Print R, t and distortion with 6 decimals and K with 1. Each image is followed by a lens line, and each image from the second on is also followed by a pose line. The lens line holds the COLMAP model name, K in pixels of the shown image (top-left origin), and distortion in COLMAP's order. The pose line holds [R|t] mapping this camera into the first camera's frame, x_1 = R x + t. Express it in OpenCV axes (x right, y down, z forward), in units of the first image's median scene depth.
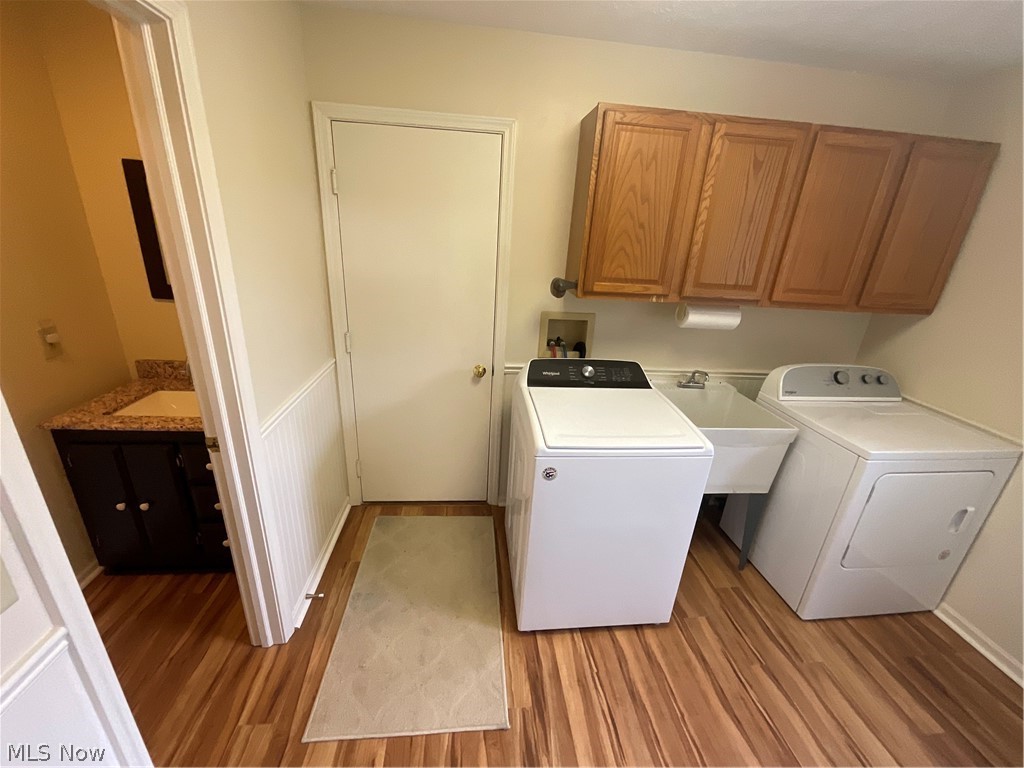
lens RADIAL K [[416.1, 0, 511.6], [0, 416.1, 384.0], [0, 0, 1]] dist [-0.001353, 0.001076]
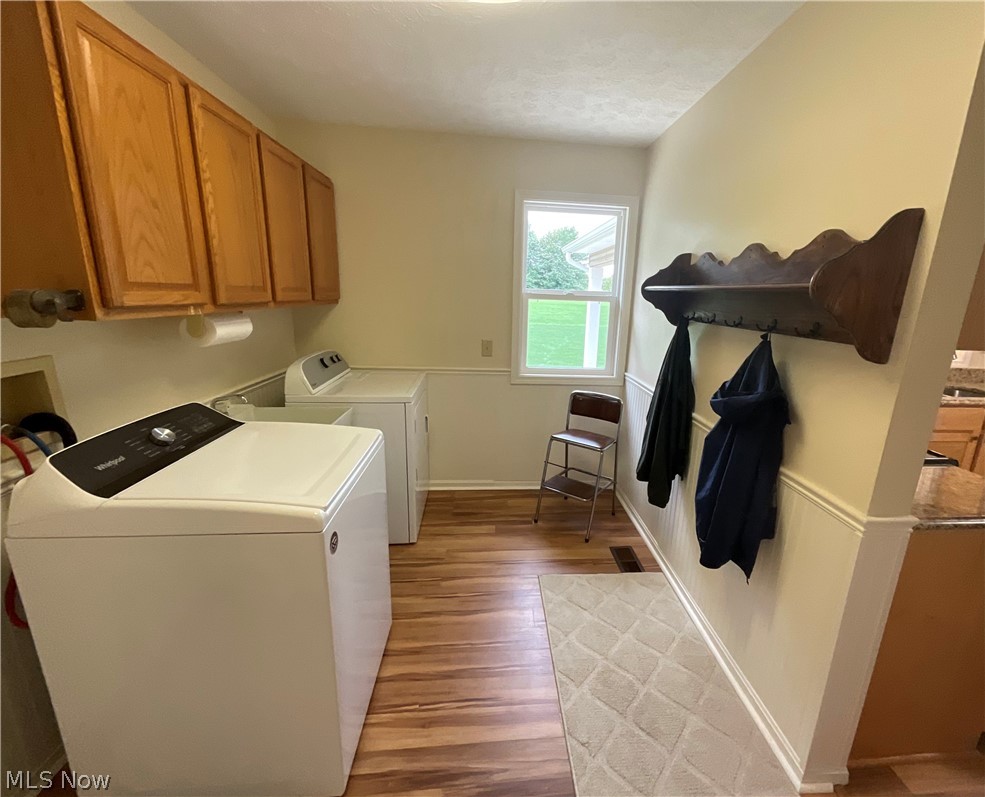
lens RADIAL K [[430.3, 0, 533.9], [0, 430.3, 400.1], [0, 0, 1]] dist [0.002699, -0.000375]
pose [[-0.004130, -0.298588, 0.954373, -0.449896], [0.314913, 0.905434, 0.284639, -0.092460], [-0.949112, 0.301720, 0.090290, 0.428249]]
